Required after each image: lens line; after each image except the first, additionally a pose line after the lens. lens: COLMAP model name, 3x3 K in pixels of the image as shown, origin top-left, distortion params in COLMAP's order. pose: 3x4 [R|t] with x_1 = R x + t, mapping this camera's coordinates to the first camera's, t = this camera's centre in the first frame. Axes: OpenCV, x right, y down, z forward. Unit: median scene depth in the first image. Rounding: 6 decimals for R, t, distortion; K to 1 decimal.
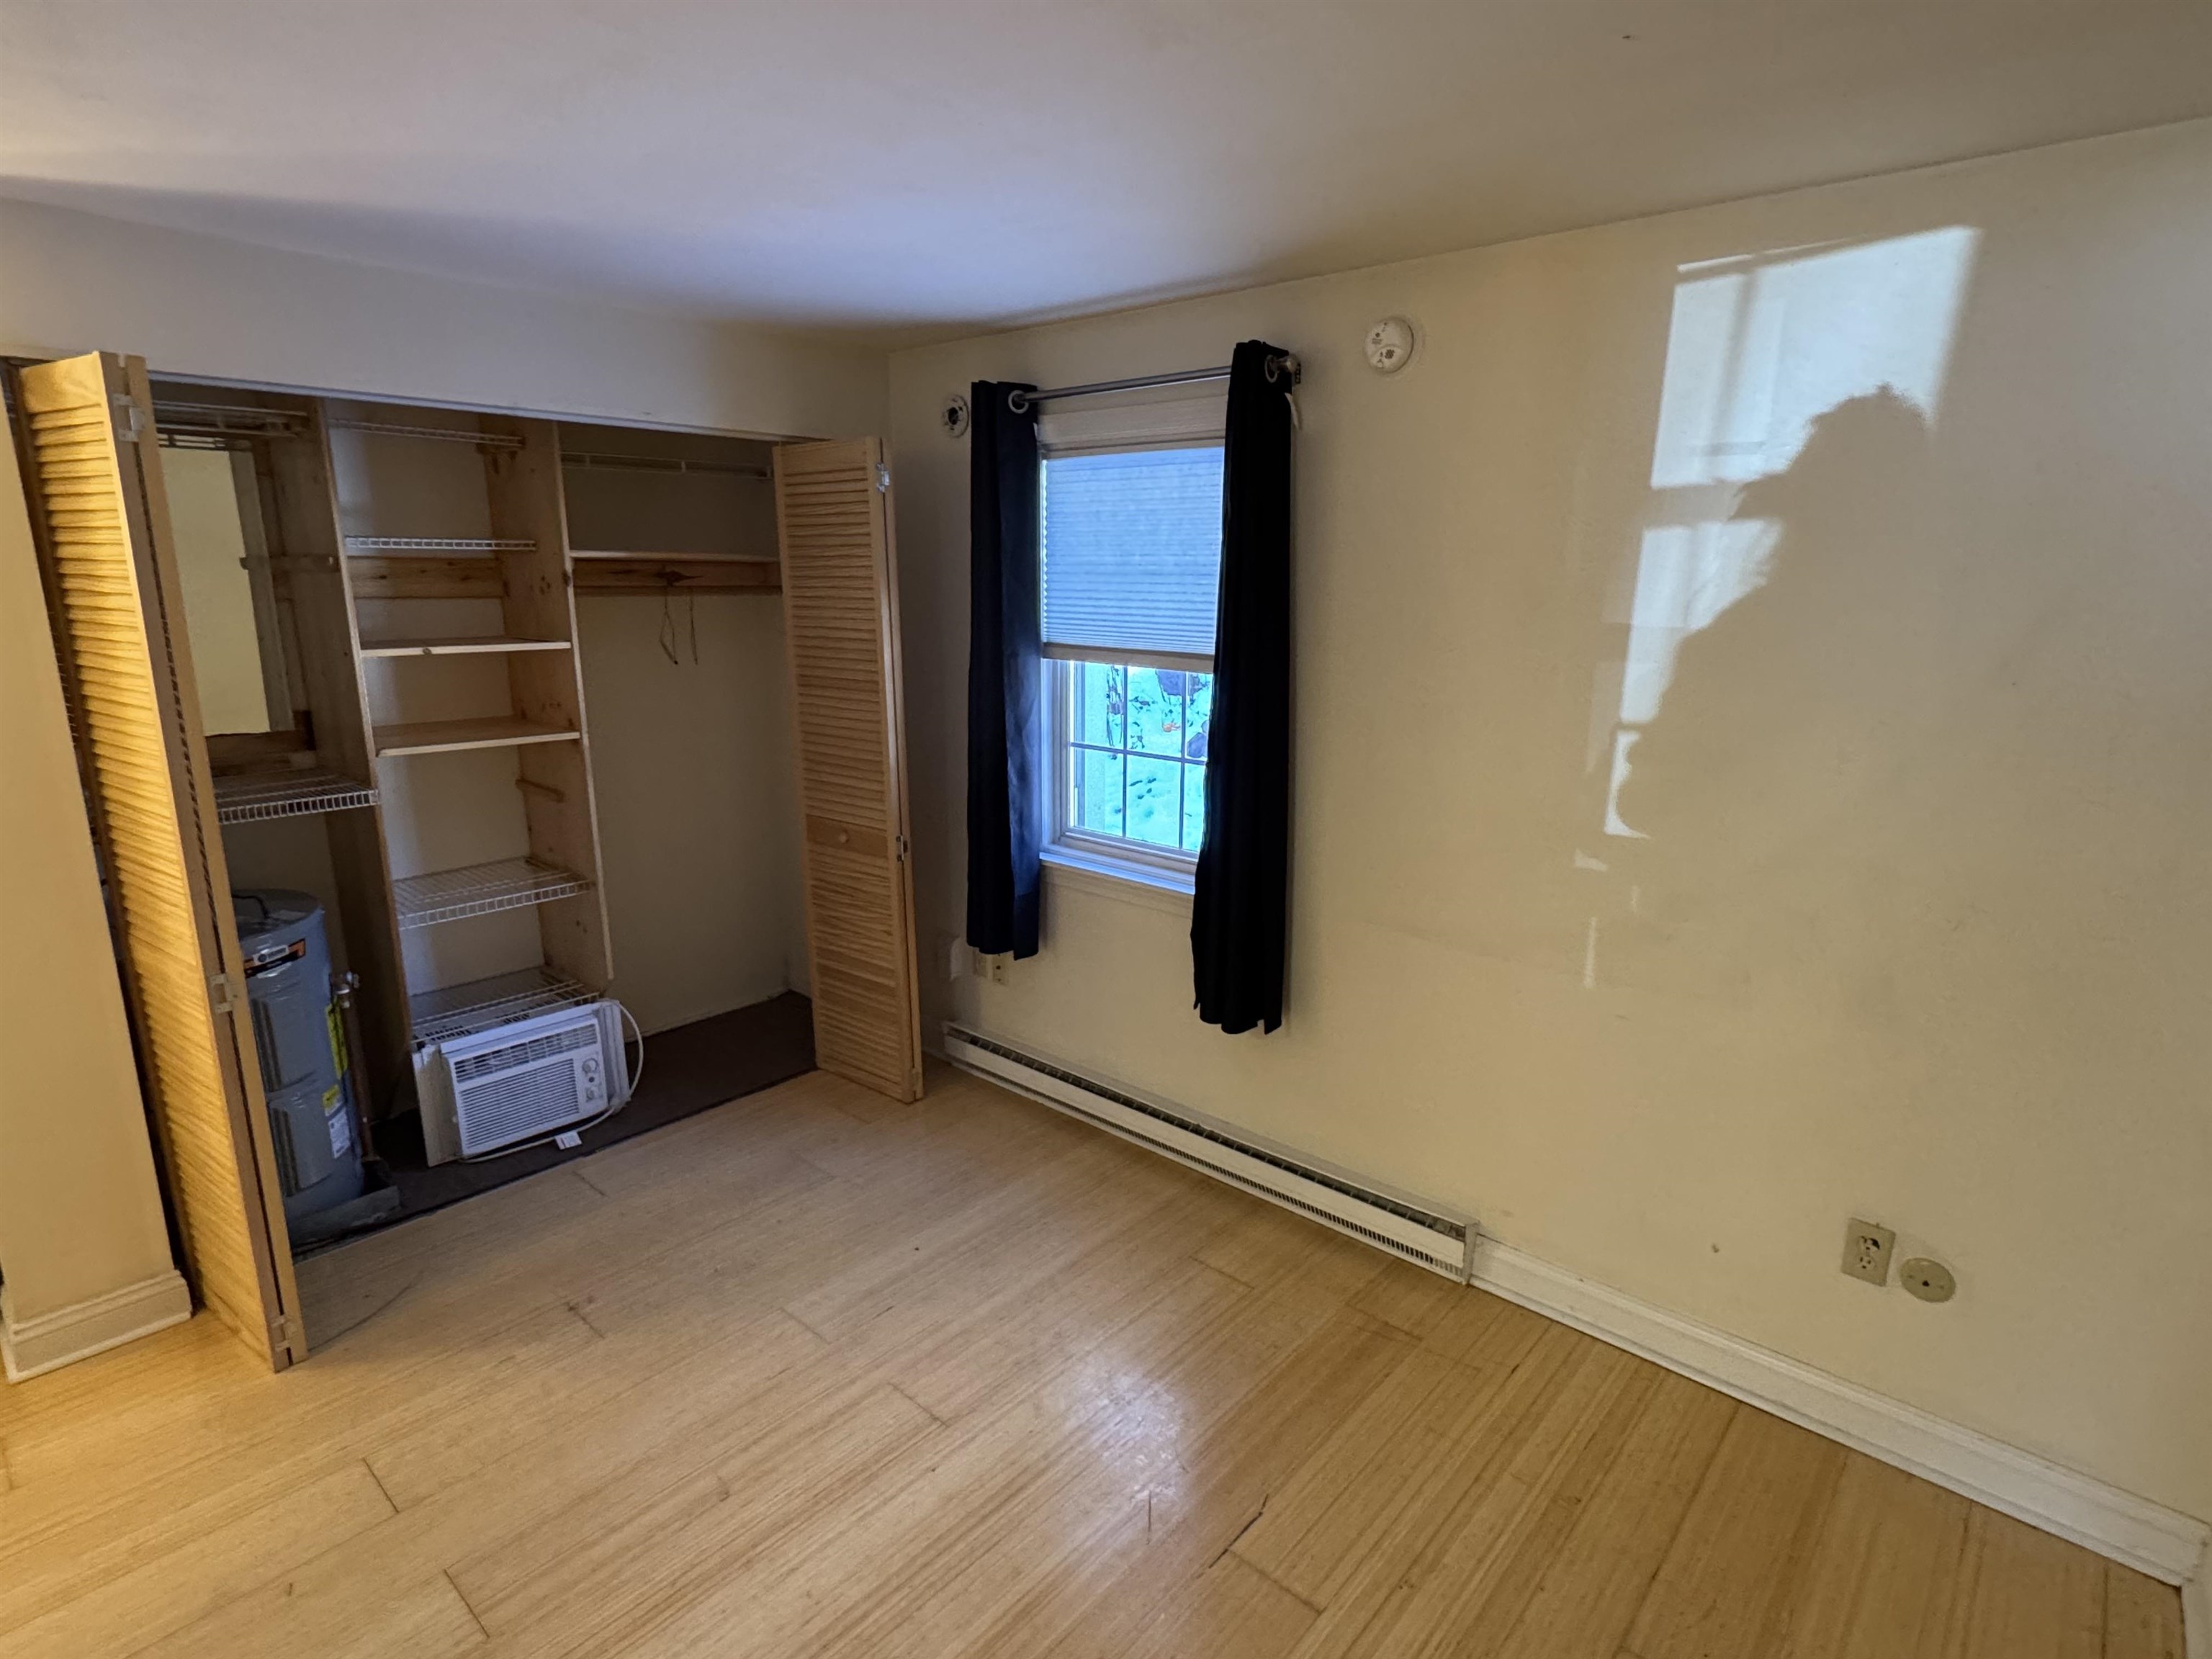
lens RADIAL K [[1140.4, 0, 1104.9], [0, 1140.4, 922.8], [0, 0, 1]] dist [-0.000560, -0.000892]
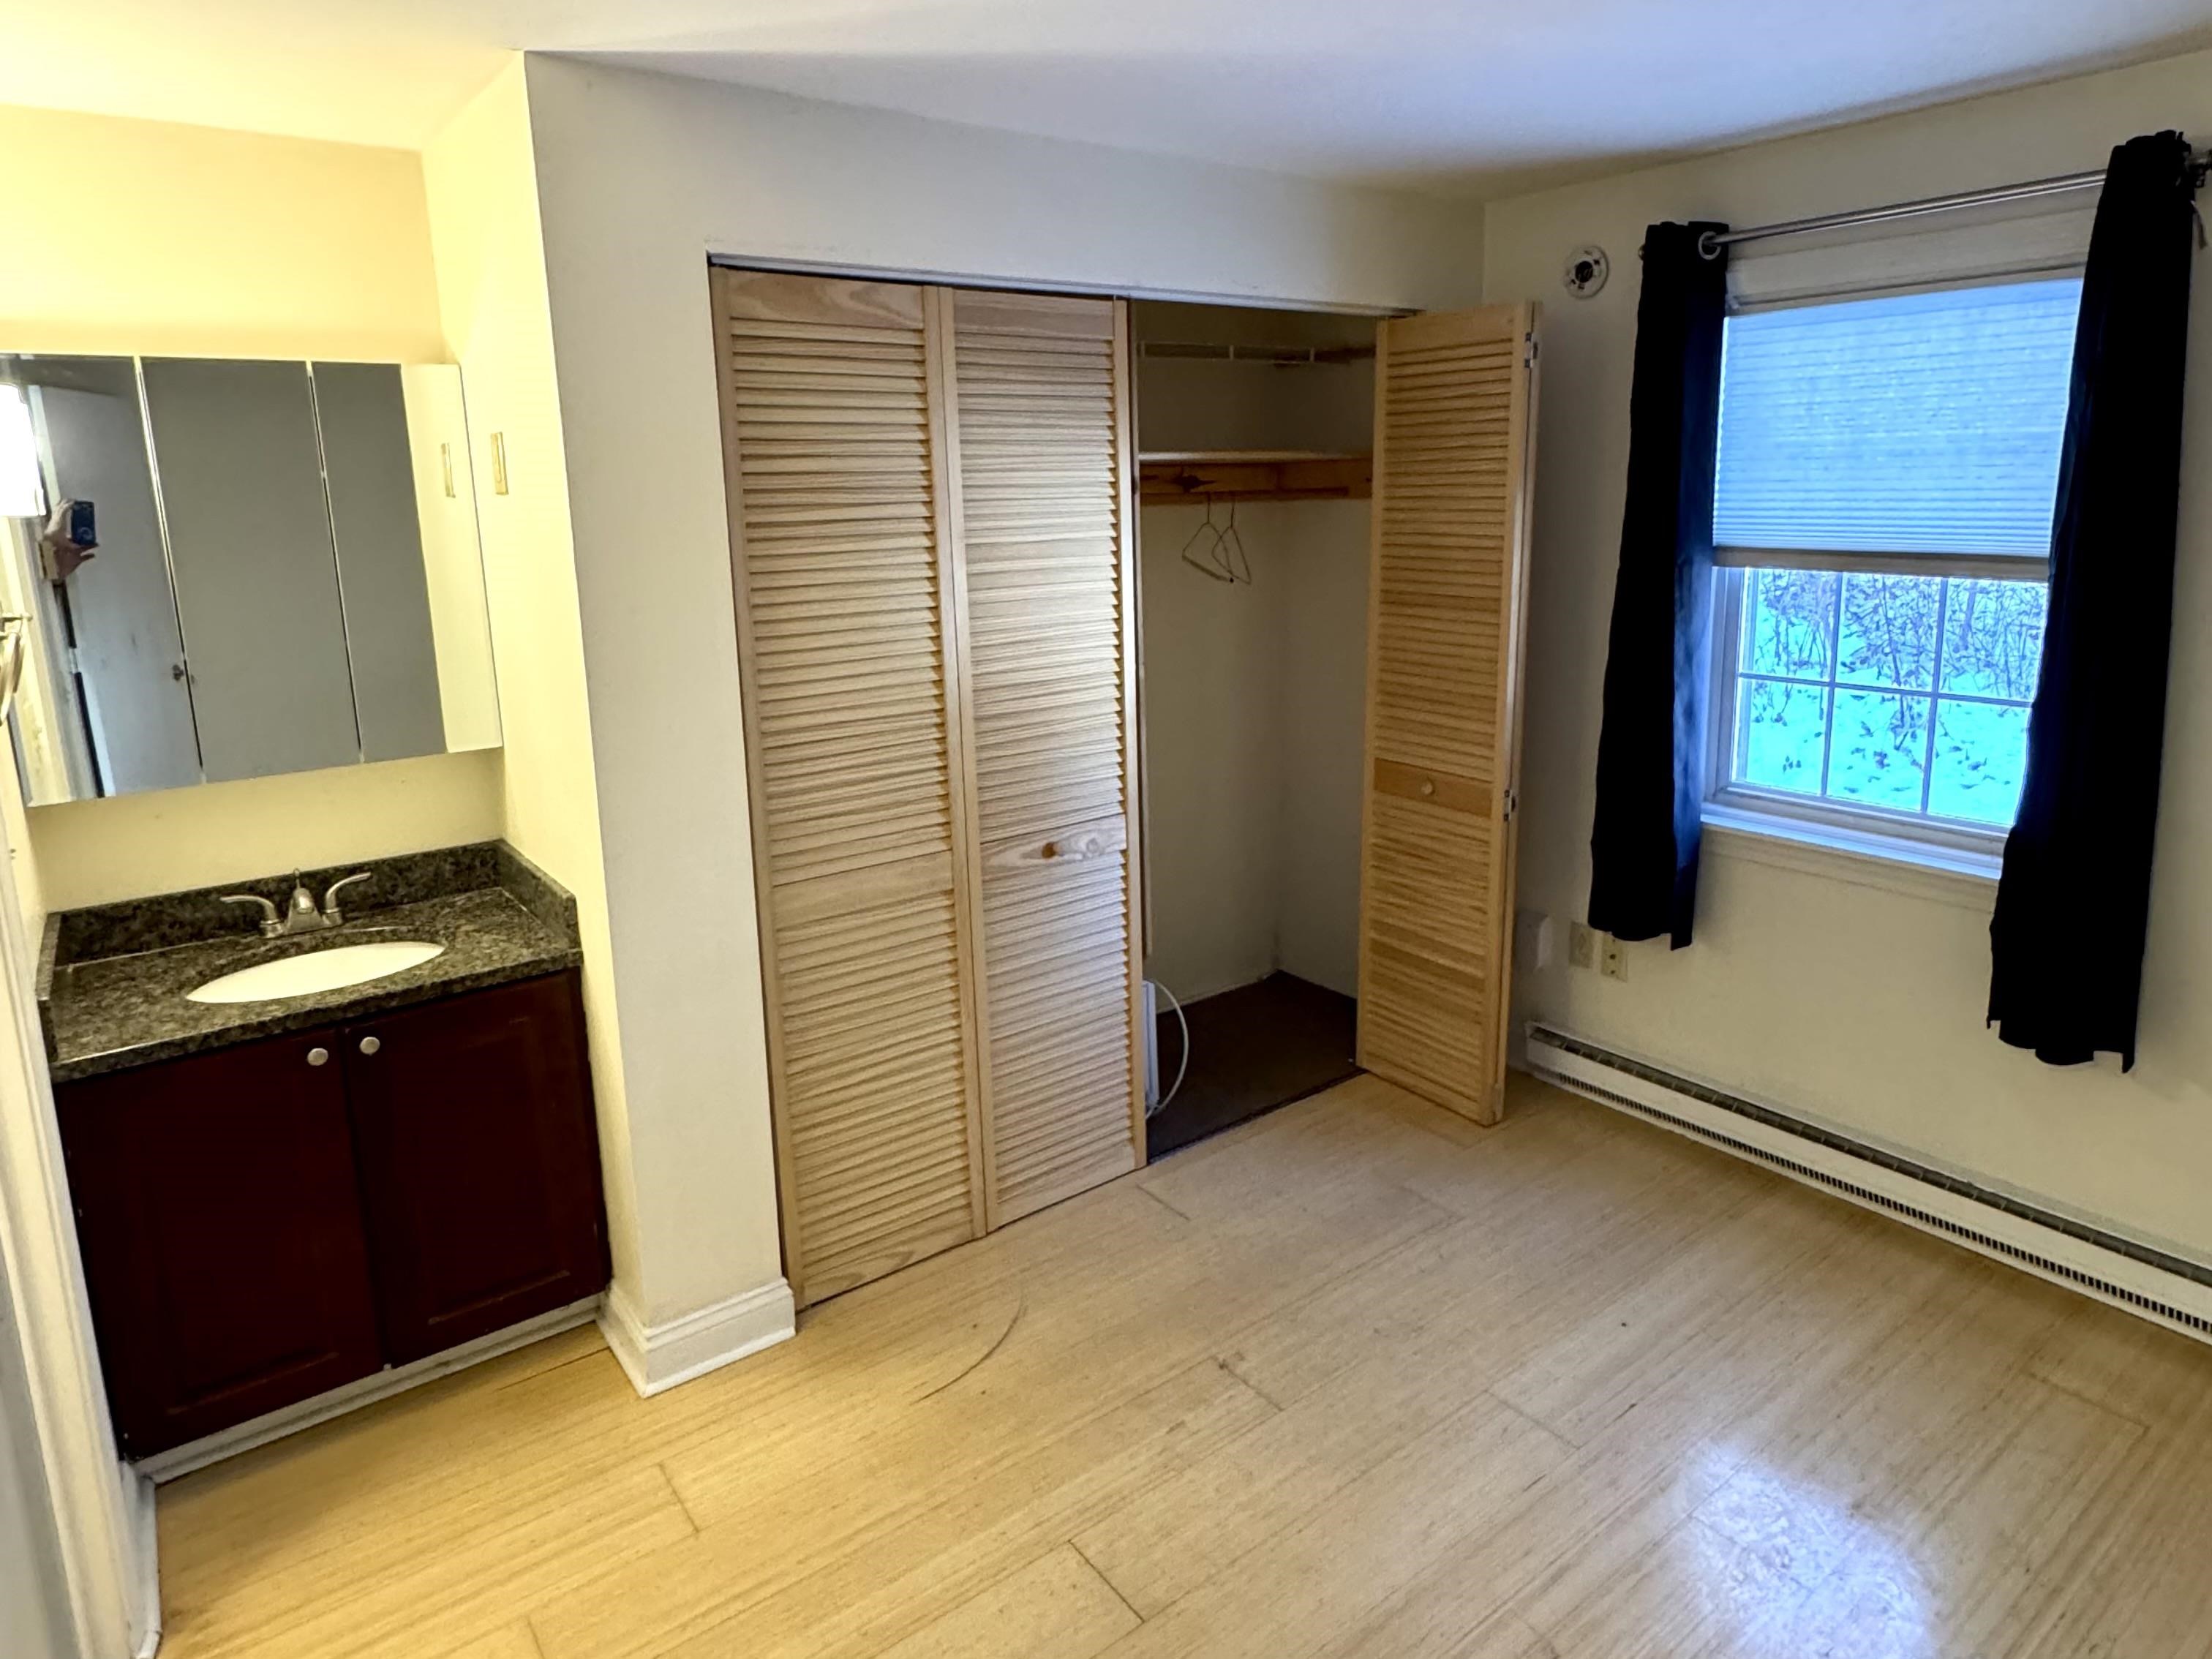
lens RADIAL K [[1329.3, 0, 1106.0], [0, 1329.3, 829.5], [0, 0, 1]] dist [-0.001121, 0.000761]
pose [[0.979565, 0.018189, -0.200305, -0.278515], [-0.026287, 0.998938, -0.037843, -0.004916], [0.199404, 0.042336, 0.979003, 0.026941]]
